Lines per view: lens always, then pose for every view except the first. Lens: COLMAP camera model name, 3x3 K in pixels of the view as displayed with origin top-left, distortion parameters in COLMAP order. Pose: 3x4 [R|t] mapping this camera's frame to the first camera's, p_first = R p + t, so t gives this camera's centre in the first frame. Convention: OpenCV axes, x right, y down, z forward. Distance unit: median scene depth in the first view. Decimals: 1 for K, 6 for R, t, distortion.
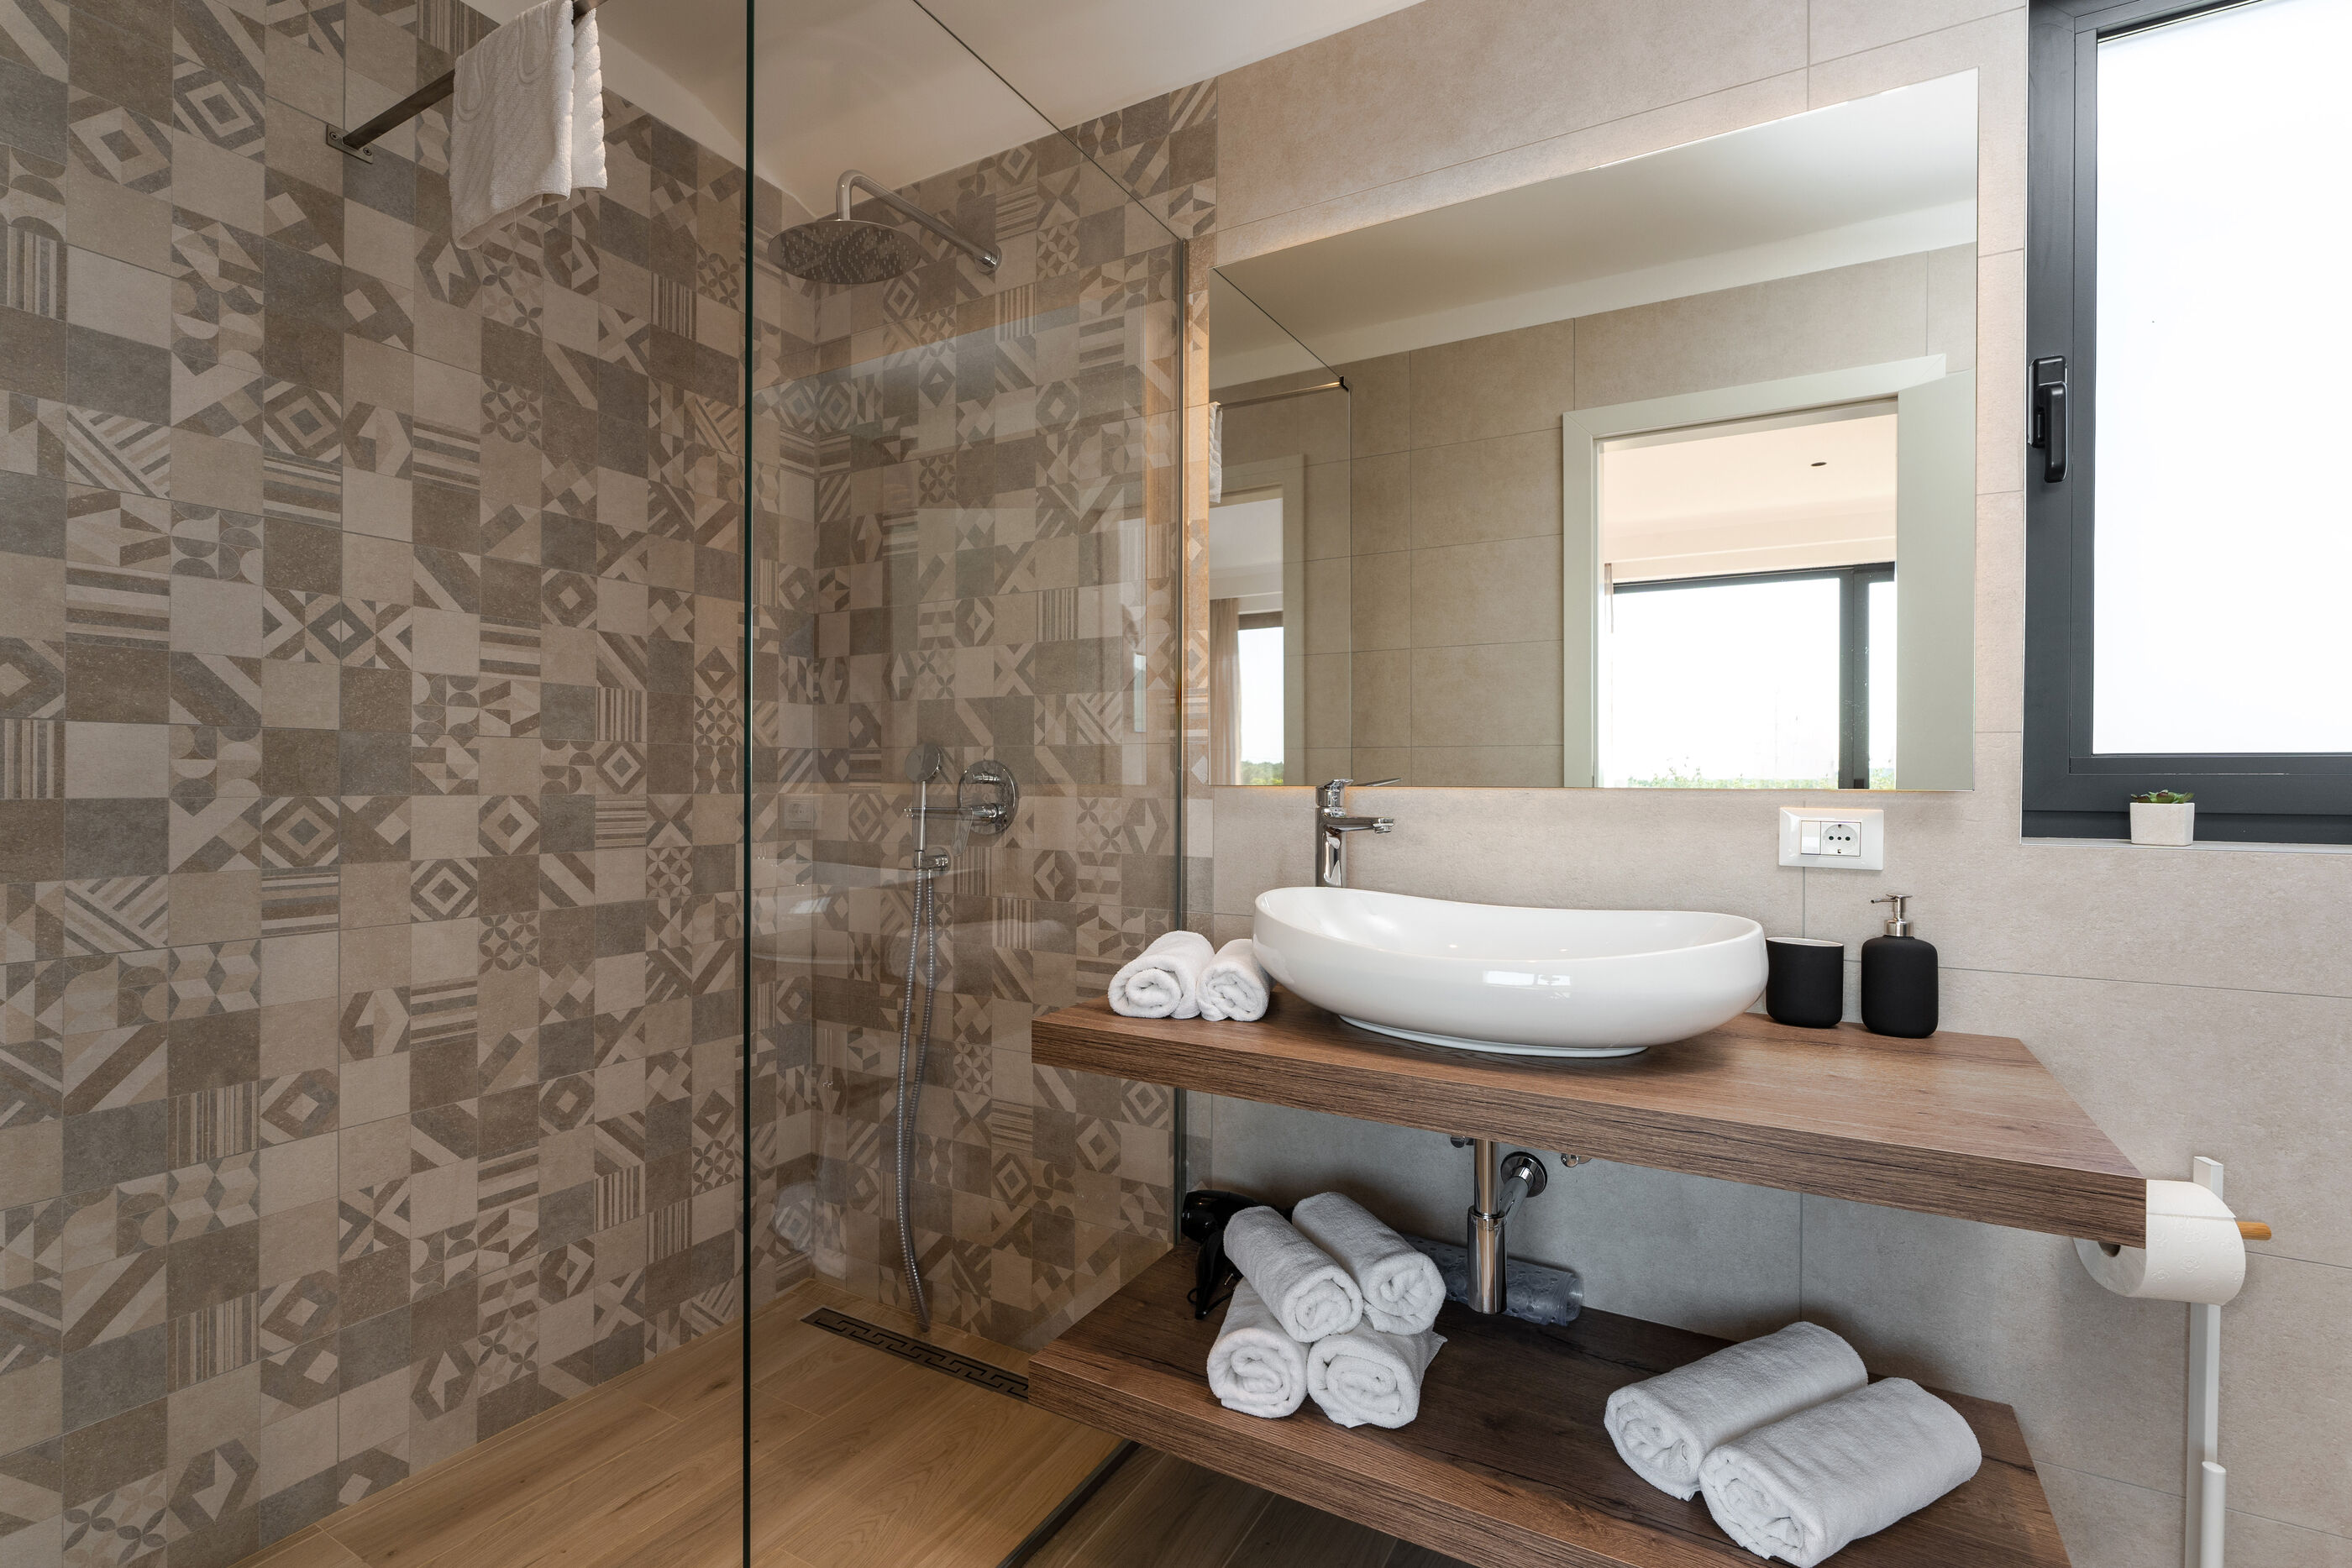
lens RADIAL K [[1023.7, 0, 1164.5], [0, 1023.7, 786.7], [0, 0, 1]] dist [-0.009029, 0.001202]
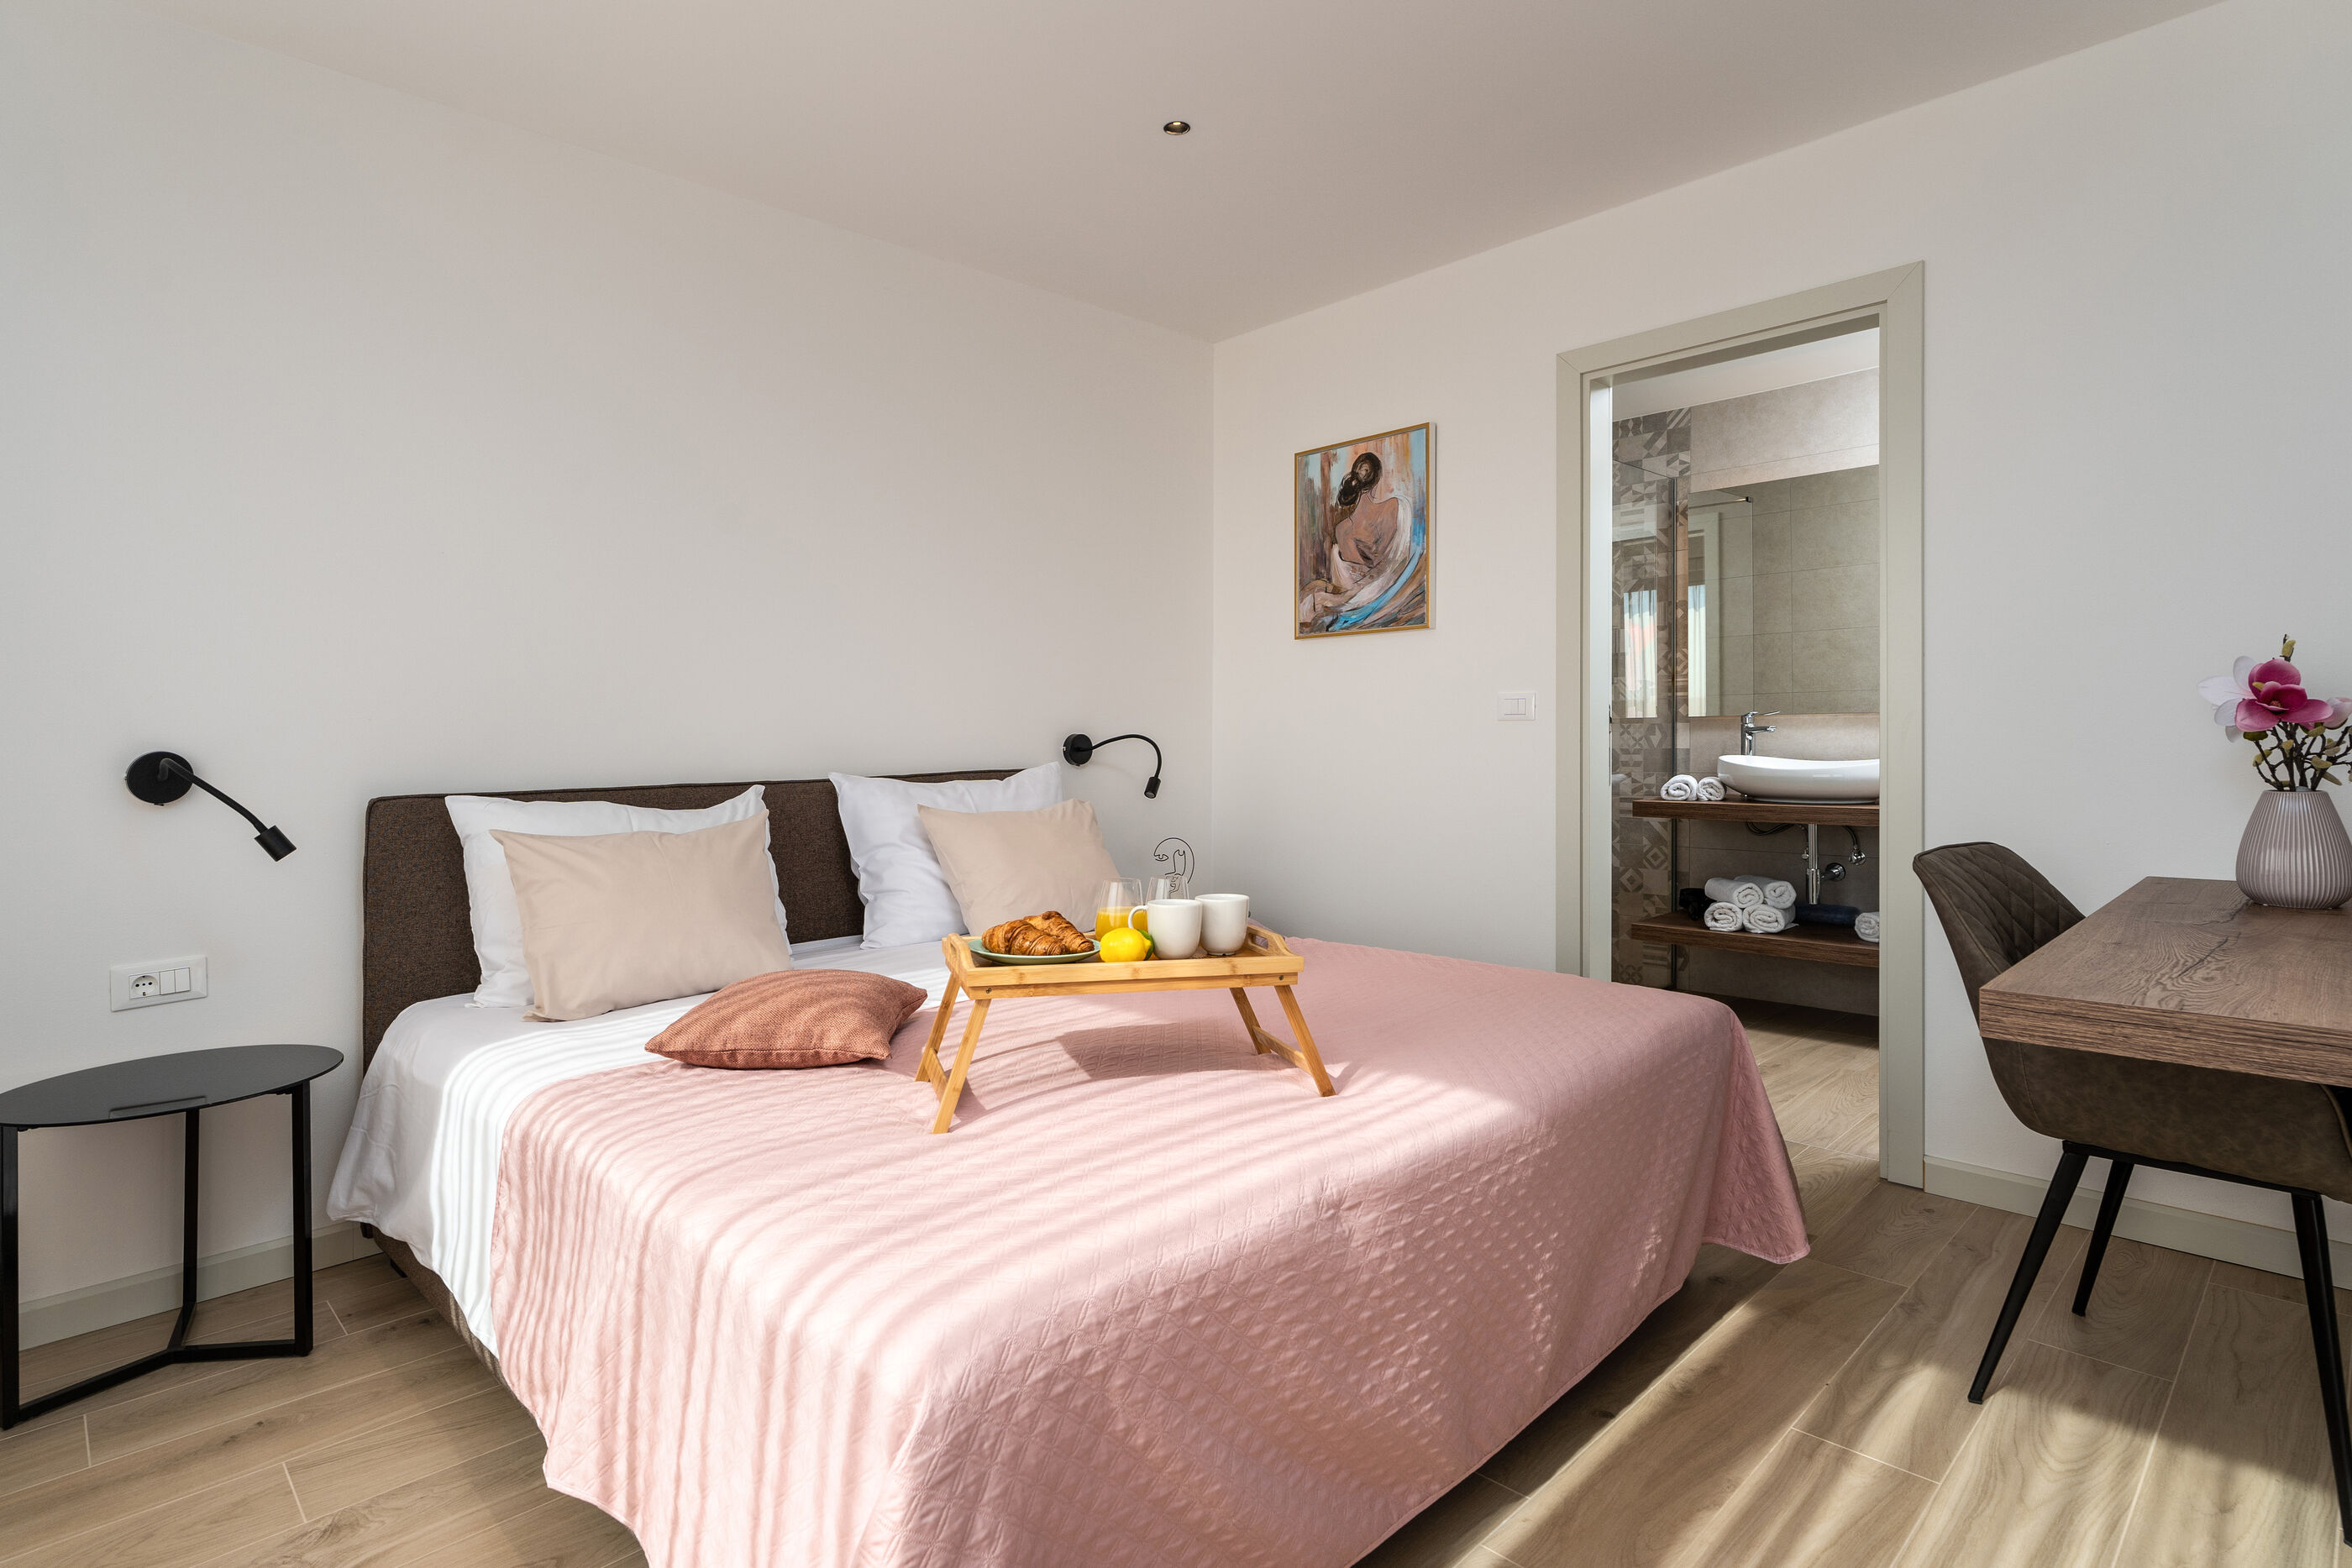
lens RADIAL K [[1202.7, 0, 1162.3], [0, 1202.7, 779.2], [0, 0, 1]] dist [0.005609, 0.000403]
pose [[0.964412, -0.013374, -0.264065, -0.379569], [0.023273, 0.999137, 0.034393, 0.018474], [0.263377, -0.039314, 0.963891, -1.904901]]
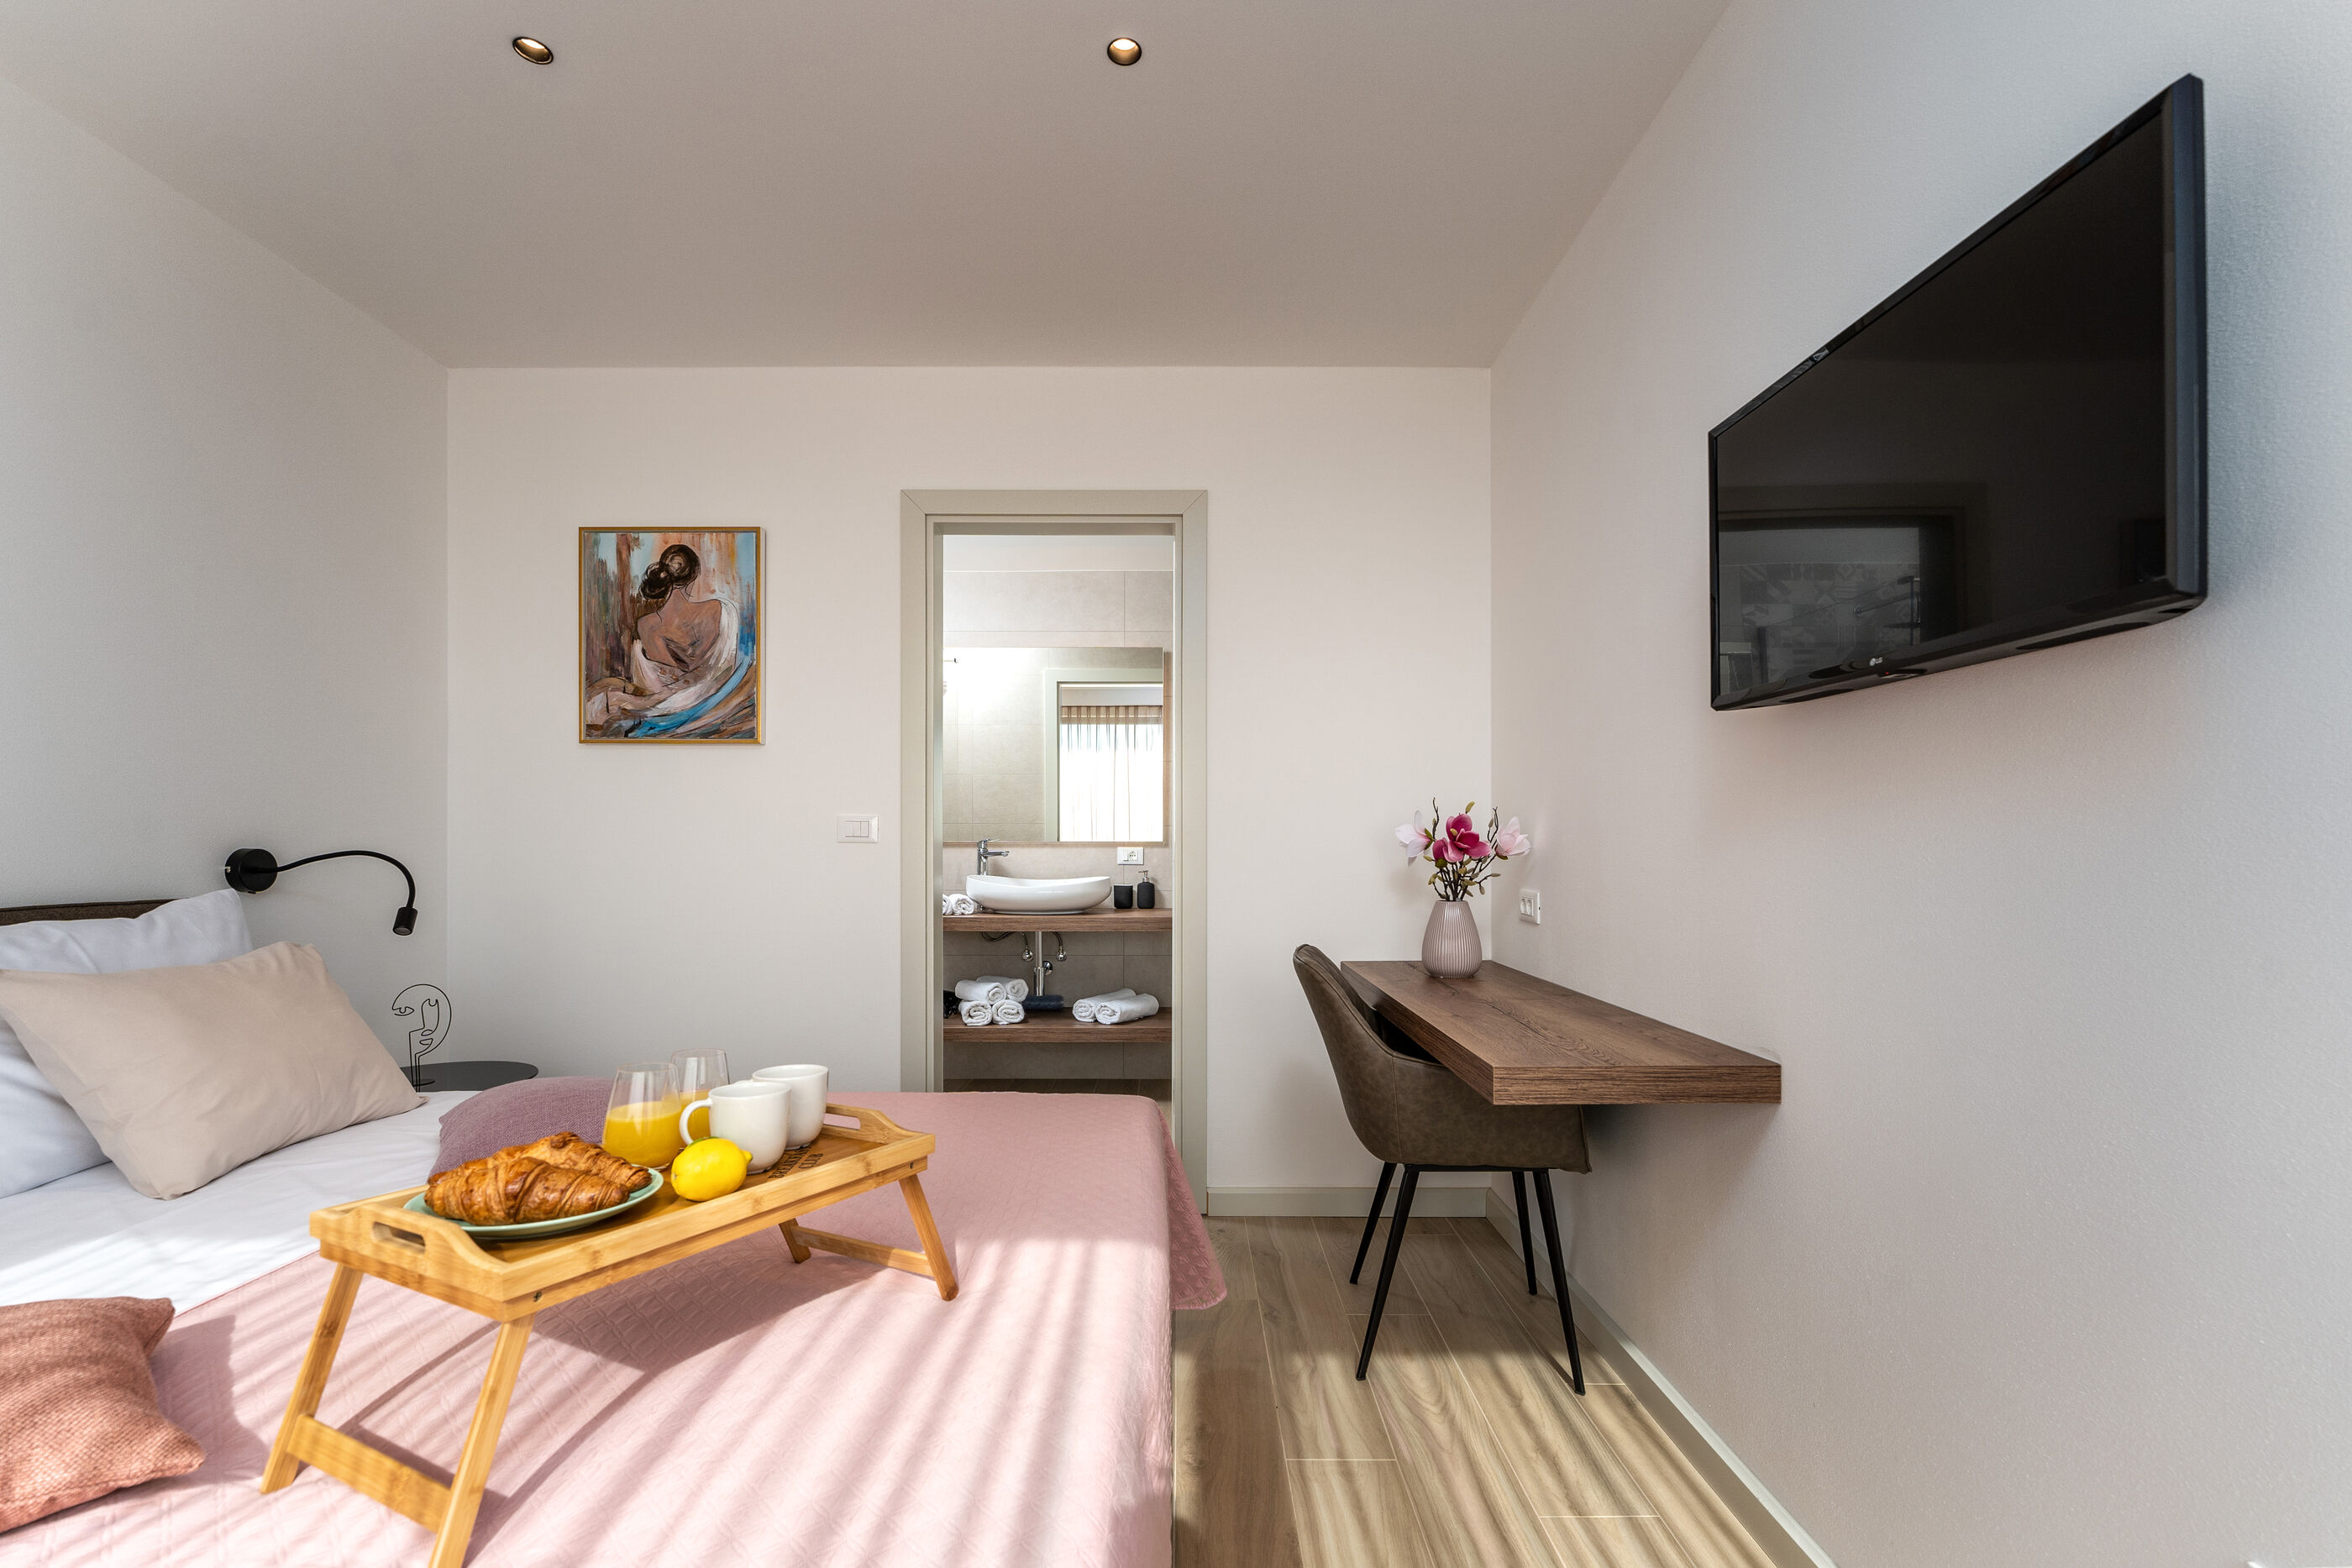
lens RADIAL K [[1023.7, 0, 1198.9], [0, 1023.7, 894.6], [0, 0, 1]] dist [-0.009029, 0.001202]
pose [[0.858656, -0.030172, 0.511664, -0.710060], [0.005587, 0.998757, 0.049520, 0.009360], [-0.512522, -0.039662, 0.857757, -1.607129]]
